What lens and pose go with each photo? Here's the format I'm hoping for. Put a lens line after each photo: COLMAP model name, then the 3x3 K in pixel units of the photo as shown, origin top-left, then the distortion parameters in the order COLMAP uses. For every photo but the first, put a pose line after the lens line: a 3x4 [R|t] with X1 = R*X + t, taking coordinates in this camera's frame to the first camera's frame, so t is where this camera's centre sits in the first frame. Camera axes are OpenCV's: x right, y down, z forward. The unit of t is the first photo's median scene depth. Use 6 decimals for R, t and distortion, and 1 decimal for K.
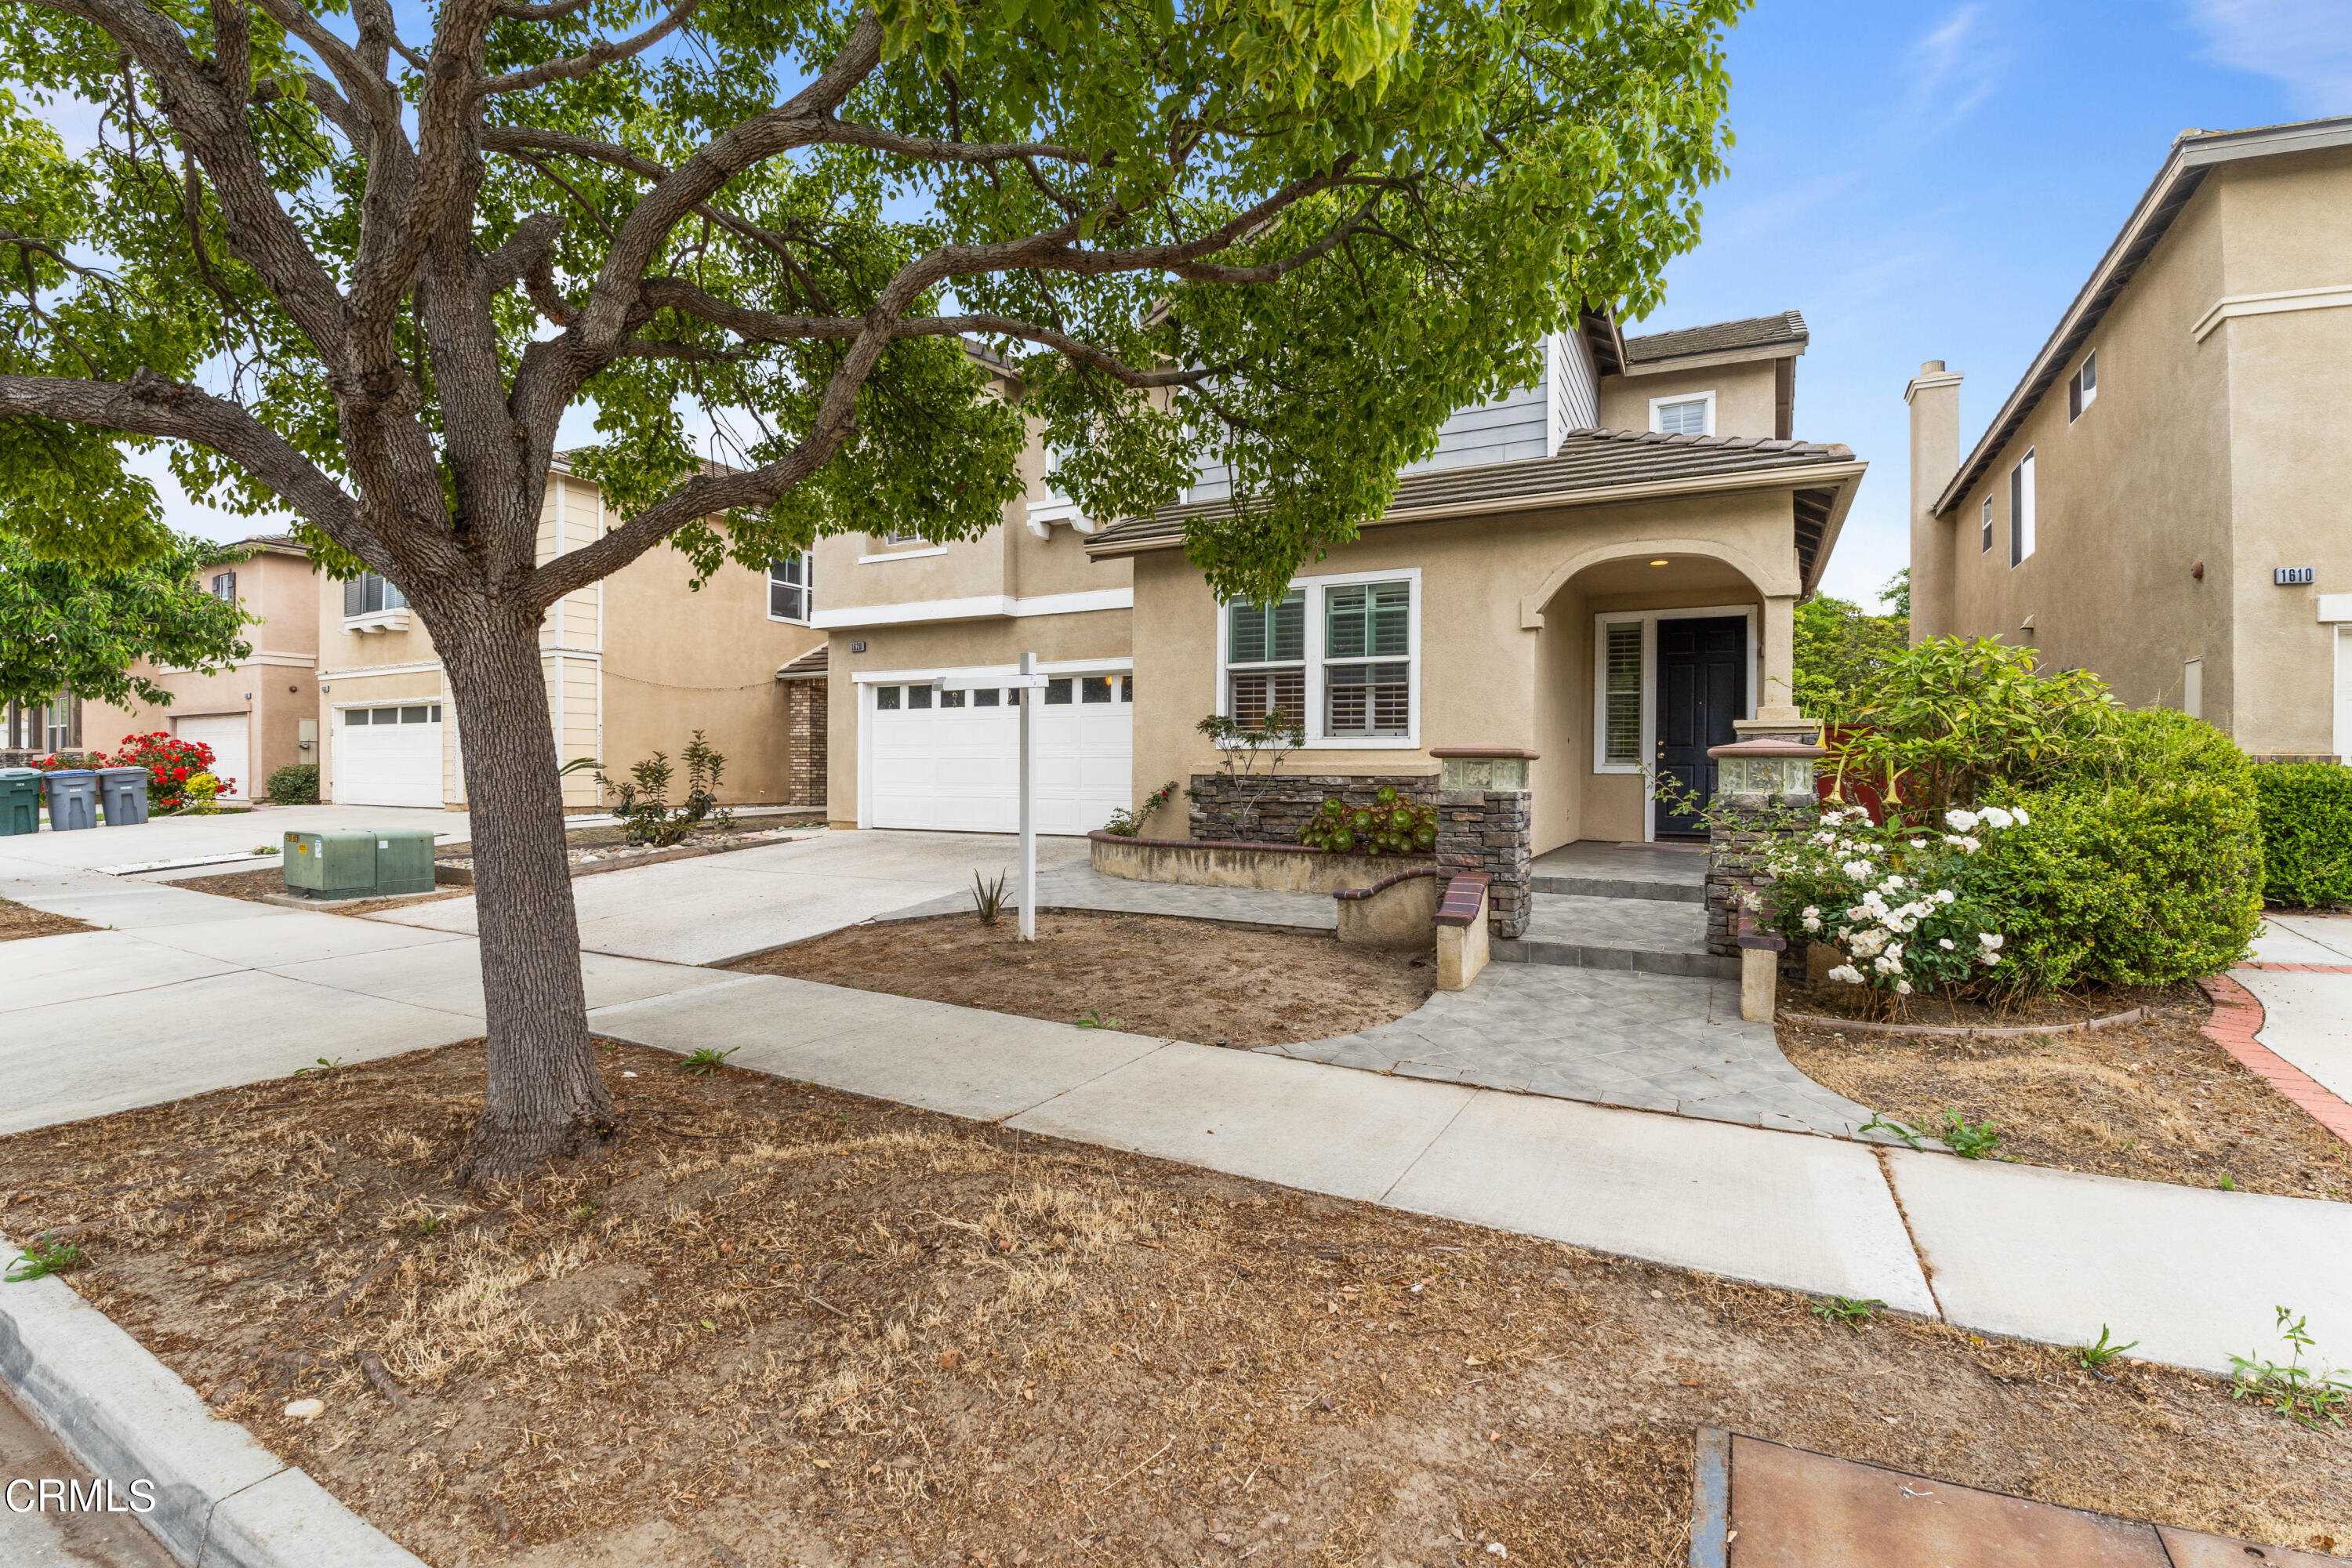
lens RADIAL K [[1048.5, 0, 1169.0], [0, 1048.5, 776.7], [0, 0, 1]] dist [-0.003975, -0.025572]
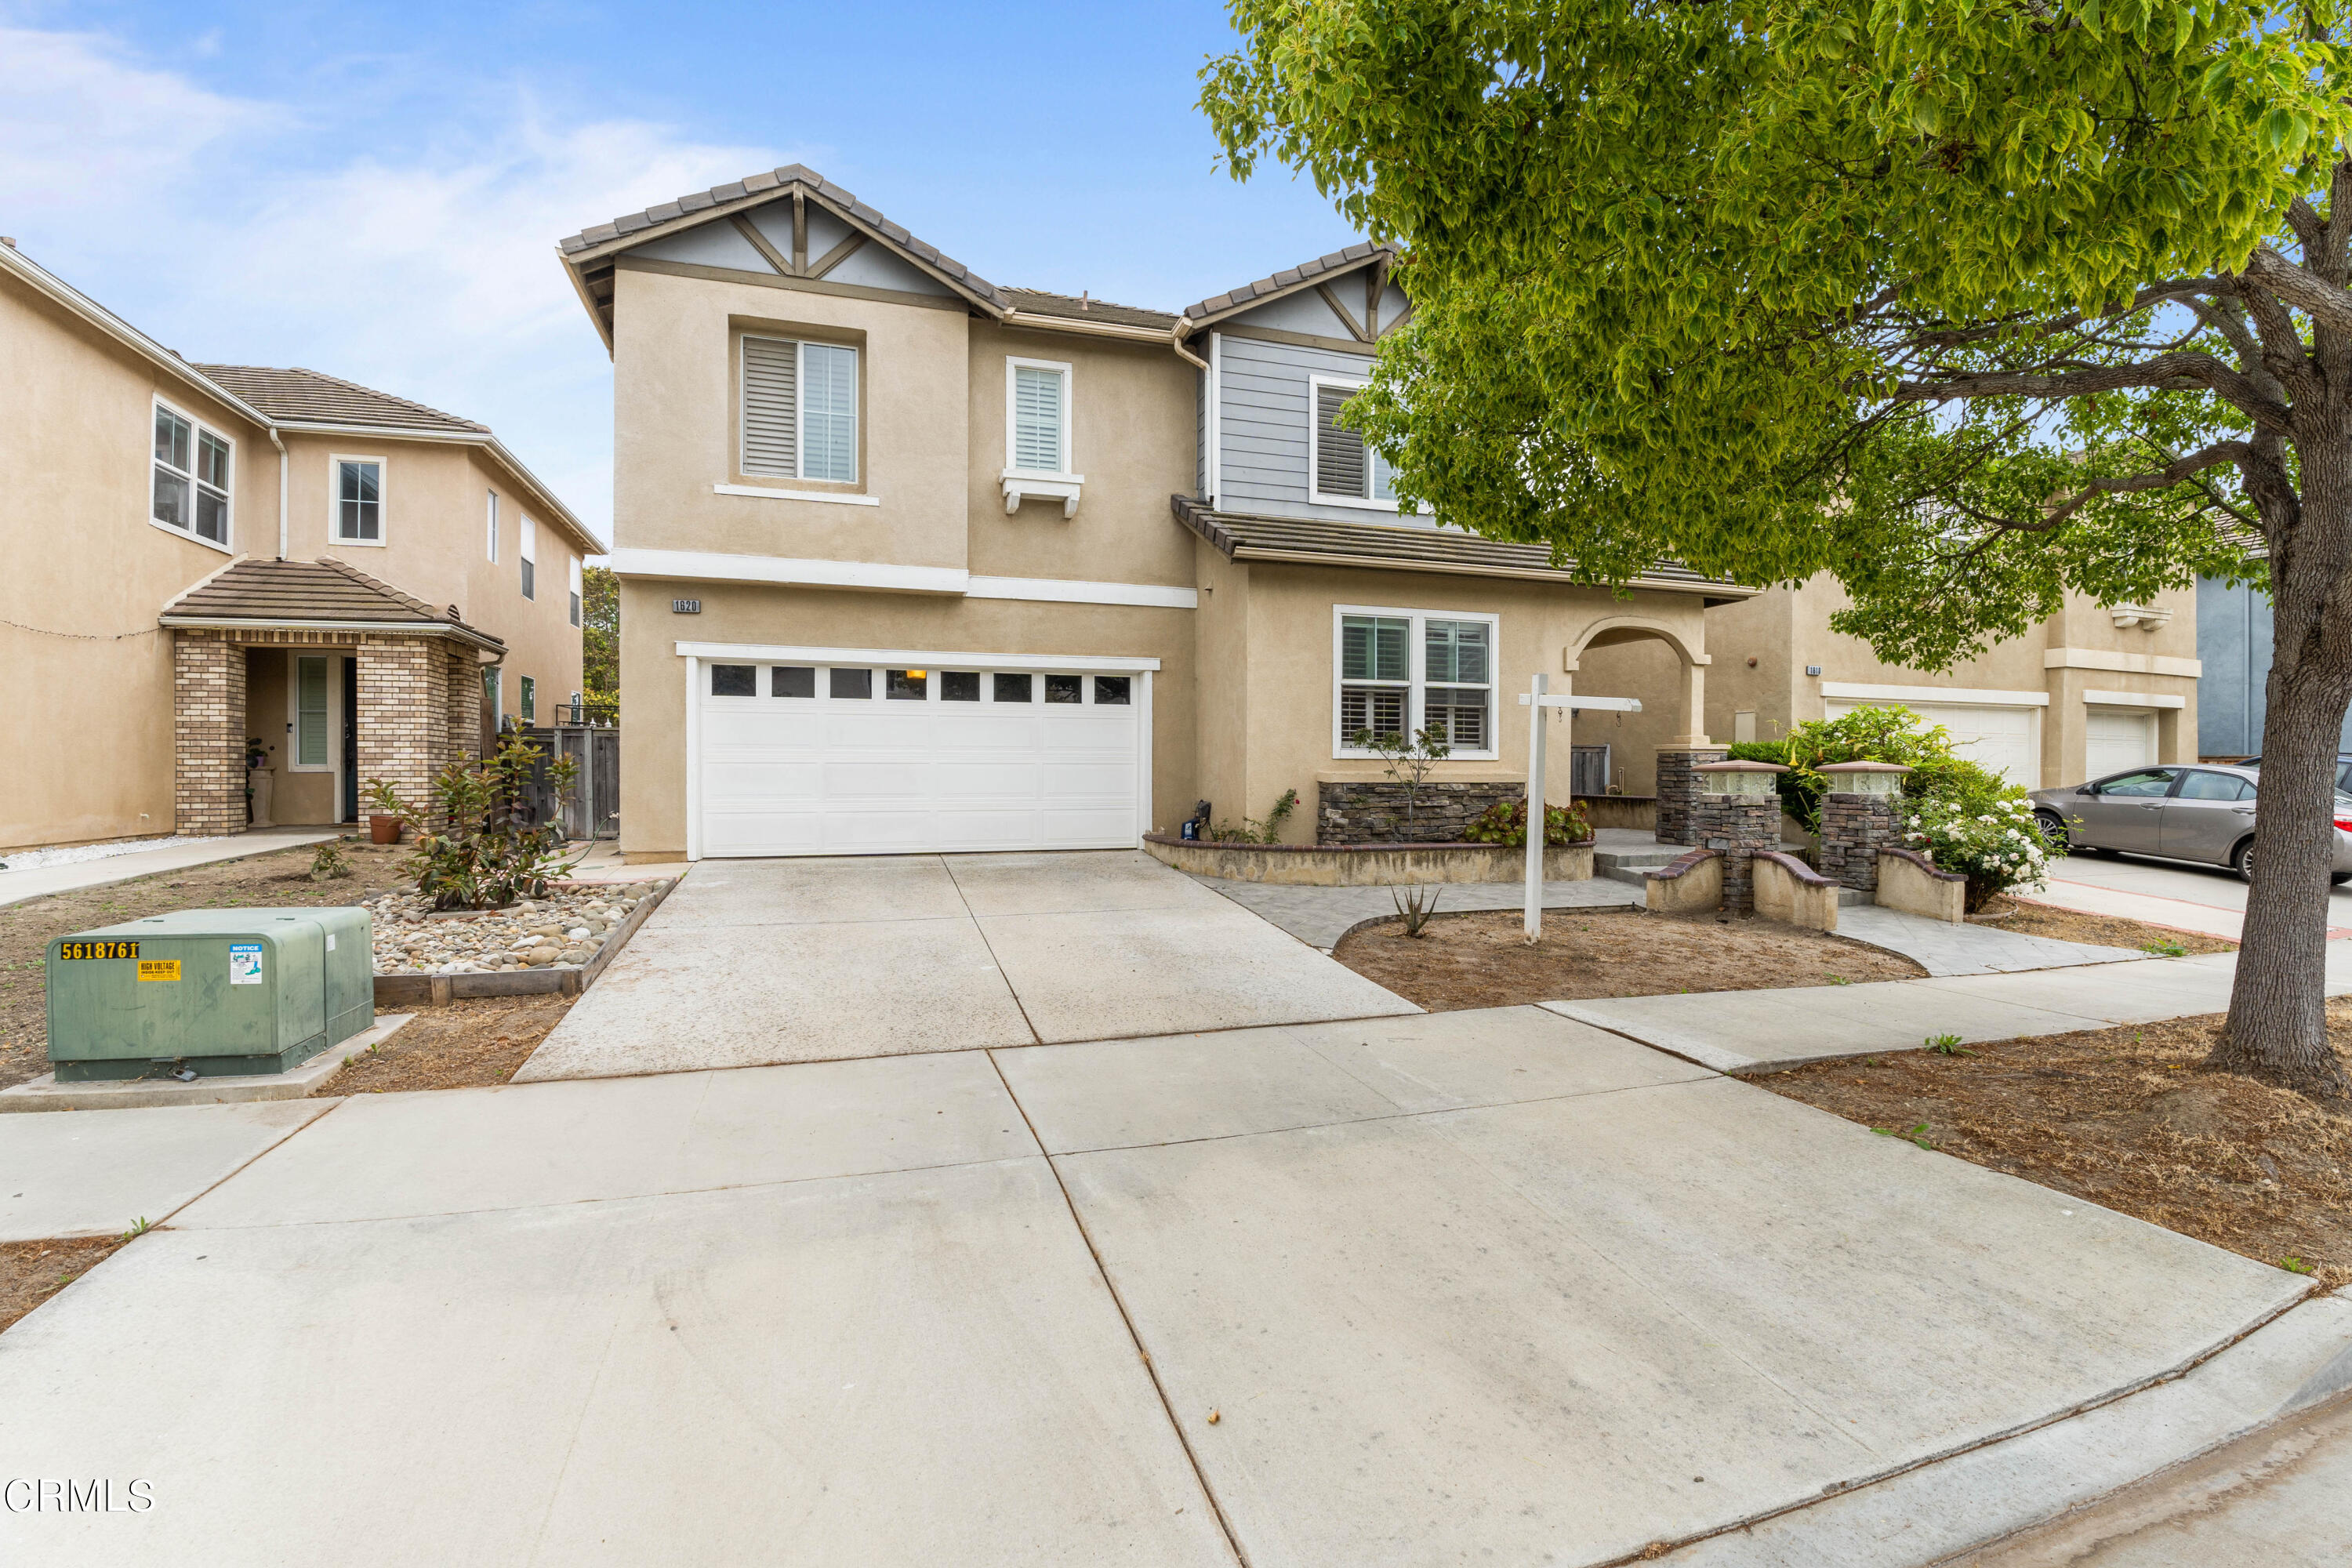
lens RADIAL K [[1047.4, 0, 1178.1], [0, 1047.4, 773.0], [0, 0, 1]] dist [-0.001964, -0.024104]
pose [[0.690258, -0.005999, 0.723539, -0.915554], [0.004386, 0.999982, 0.004106, -0.018218], [-0.723550, 0.000339, 0.690272, 0.418137]]
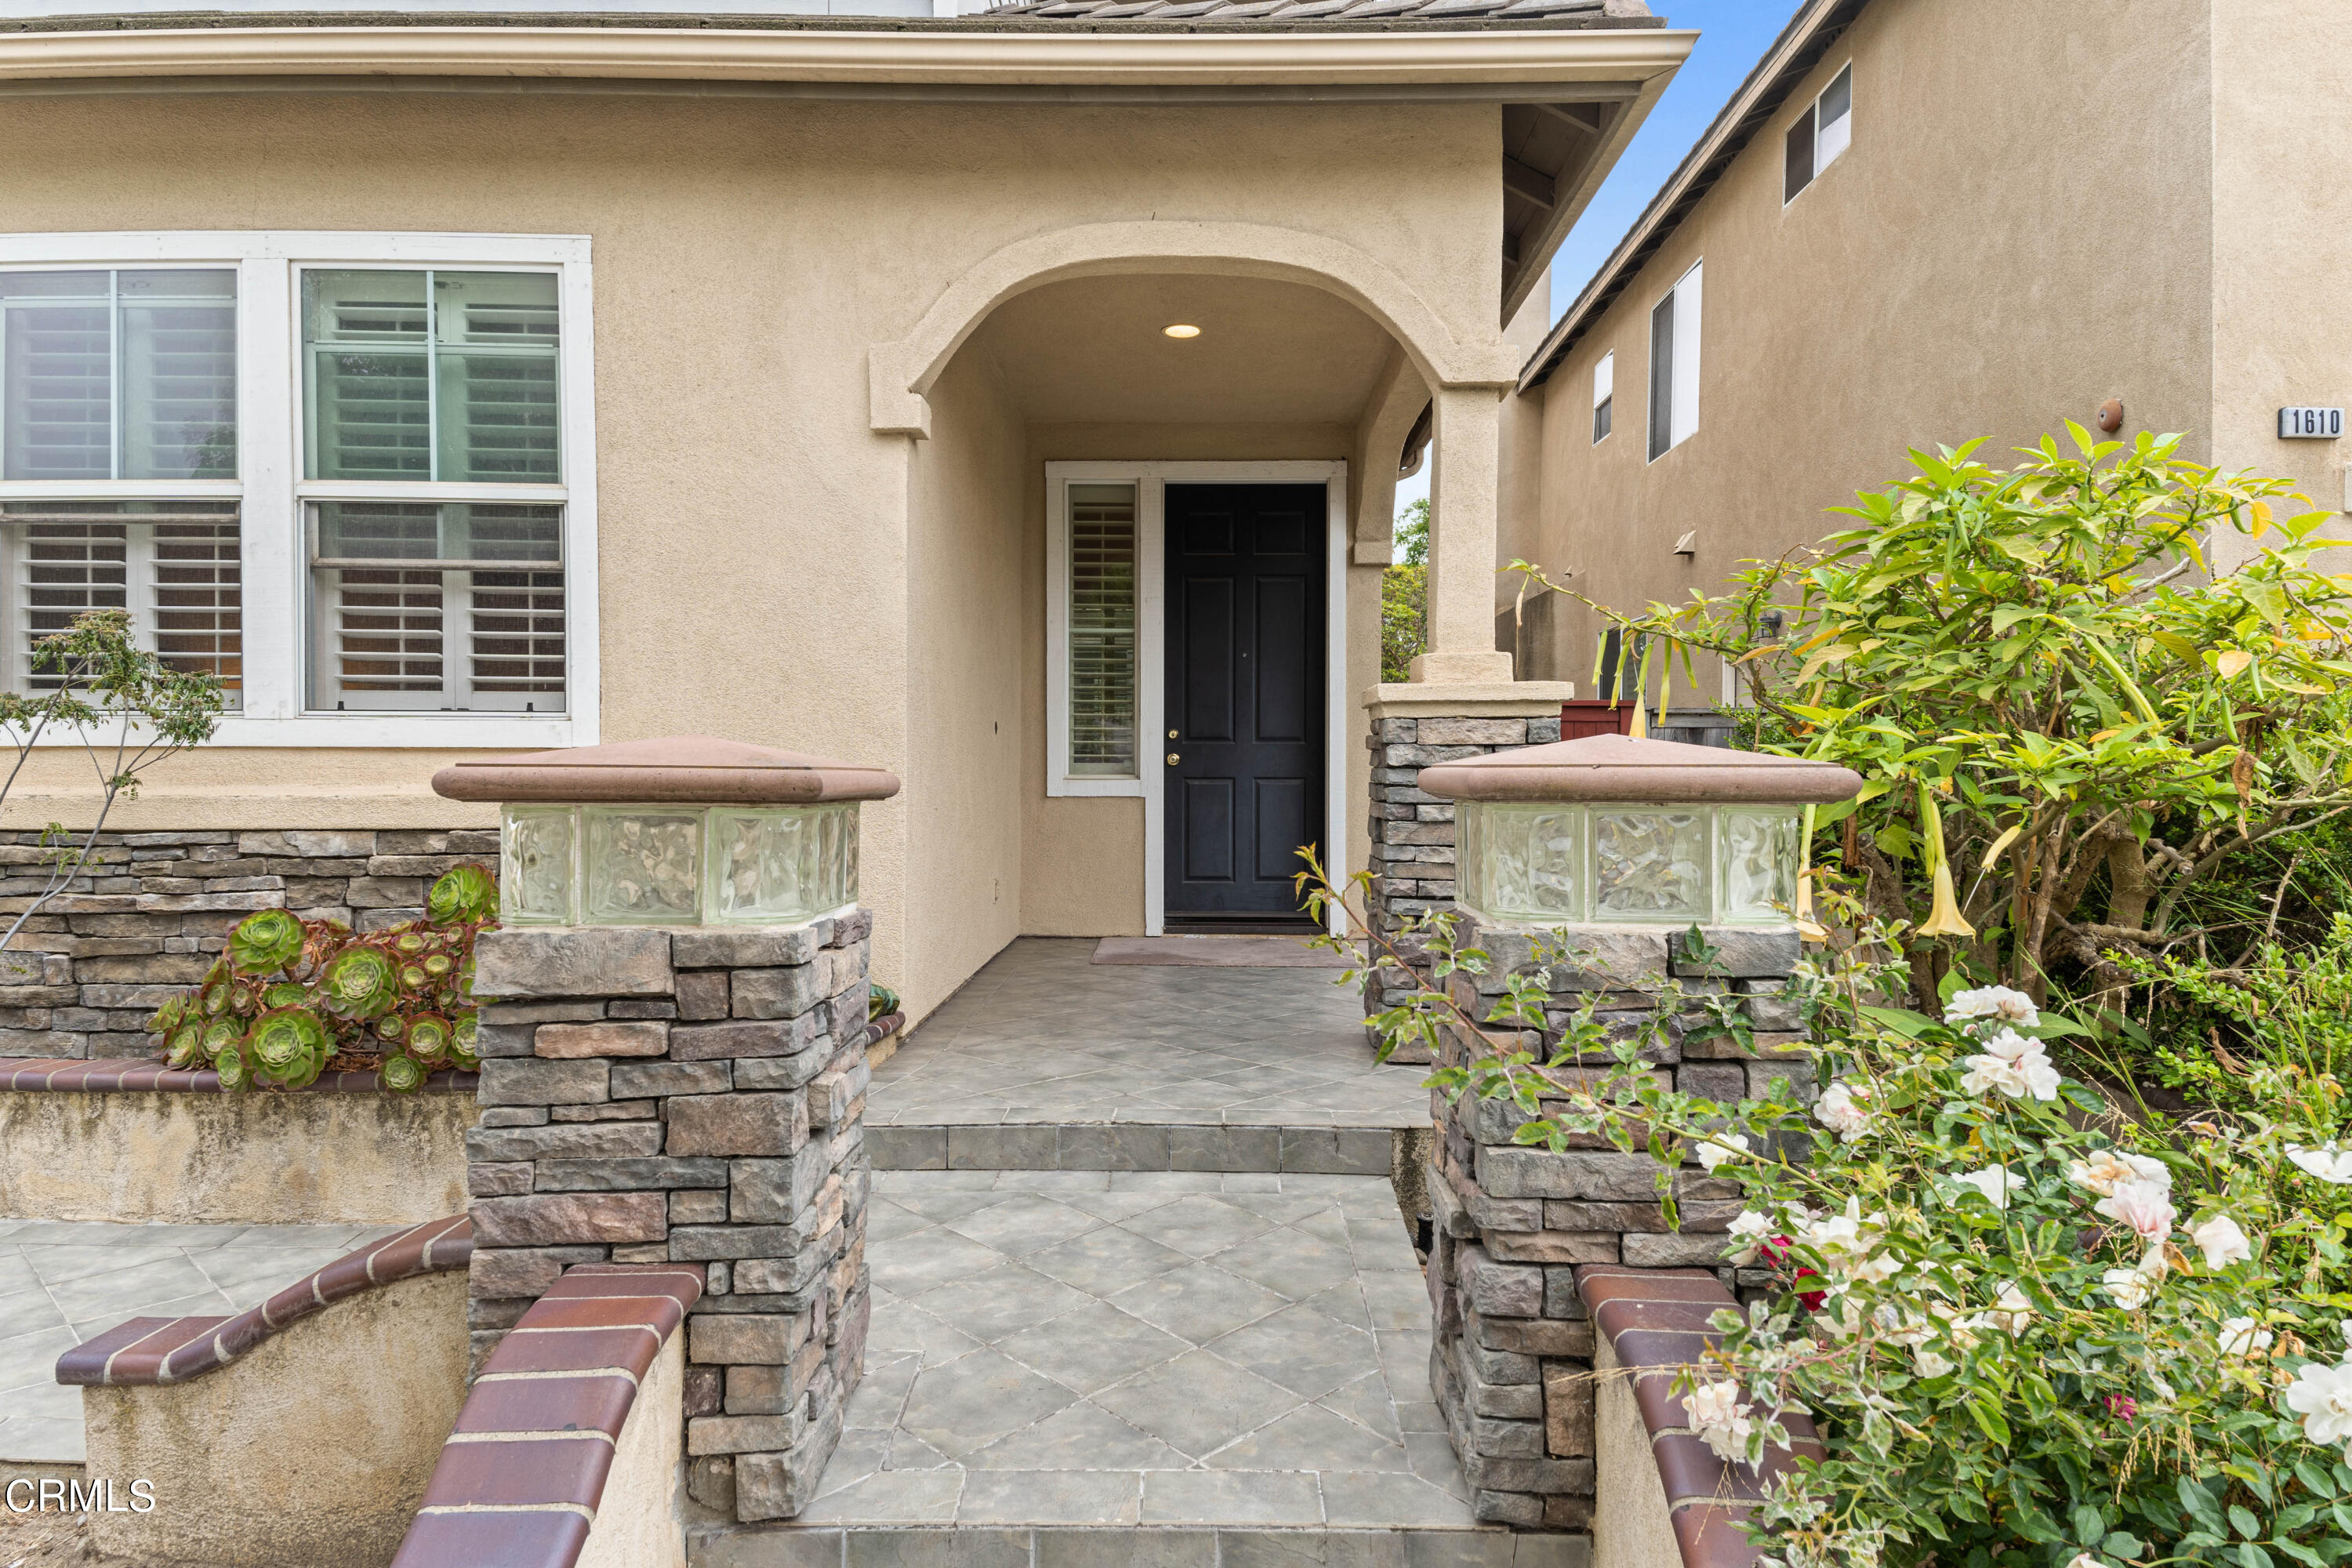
lens RADIAL K [[1509.3, 0, 1176.0], [0, 1509.3, 784.0], [0, 0, 1]] dist [0.199903, -0.201049]
pose [[0.886481, -0.009267, 0.462673, 0.168342], [0.006767, 0.999952, 0.007062, -0.016744], [-0.462716, -0.003129, 0.886501, 0.437608]]
